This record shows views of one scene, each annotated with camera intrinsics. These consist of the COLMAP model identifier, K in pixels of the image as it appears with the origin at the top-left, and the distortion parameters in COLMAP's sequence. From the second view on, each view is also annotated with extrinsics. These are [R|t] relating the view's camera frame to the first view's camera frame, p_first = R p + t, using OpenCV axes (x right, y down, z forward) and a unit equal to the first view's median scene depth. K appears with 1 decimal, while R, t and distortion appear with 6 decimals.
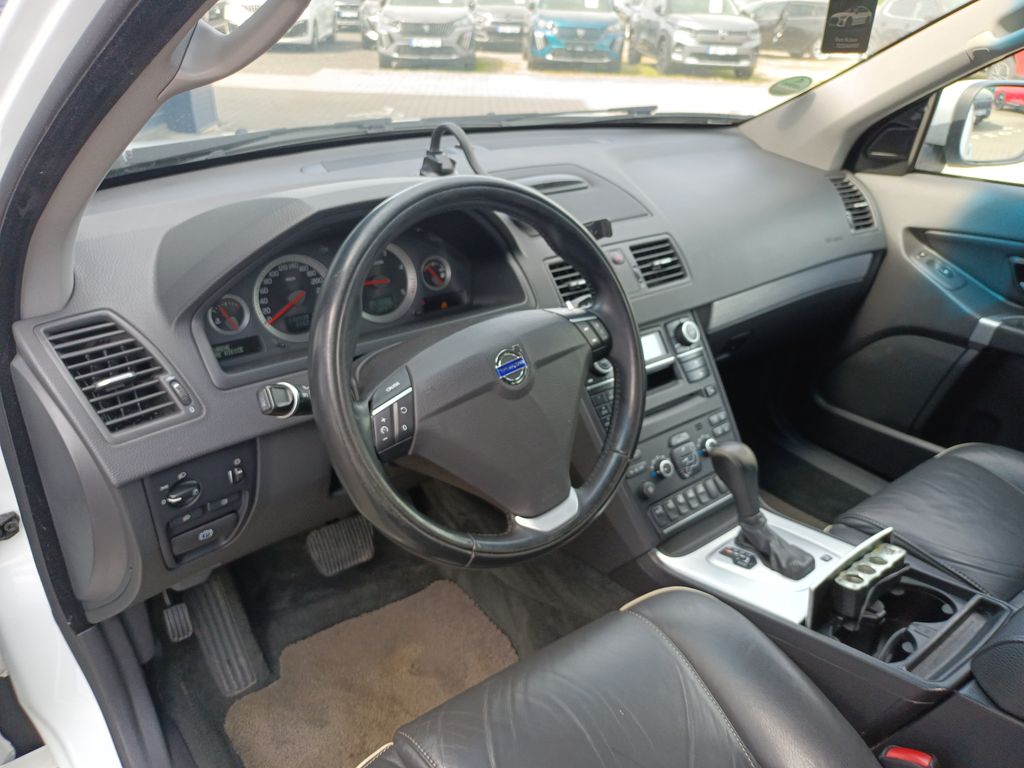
lens RADIAL K [[765.0, 0, 510.4], [0, 765.0, 383.4], [0, 0, 1]] dist [0.008650, 0.000771]
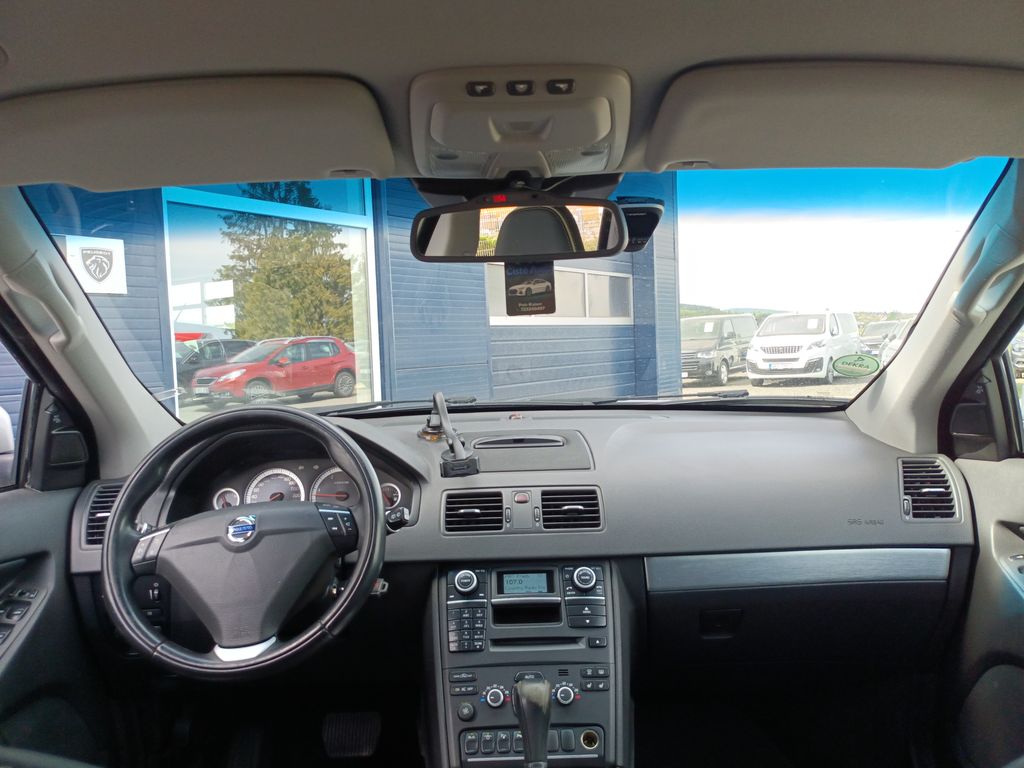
lens RADIAL K [[765.0, 0, 510.2], [0, 765.0, 384.5], [0, 0, 1]] dist [0.008650, 0.000771]
pose [[0.787557, -0.025329, -0.615721, 0.815151], [-0.225396, 0.918083, -0.326068, 0.053523], [0.573542, 0.395578, 0.717334, 0.108128]]
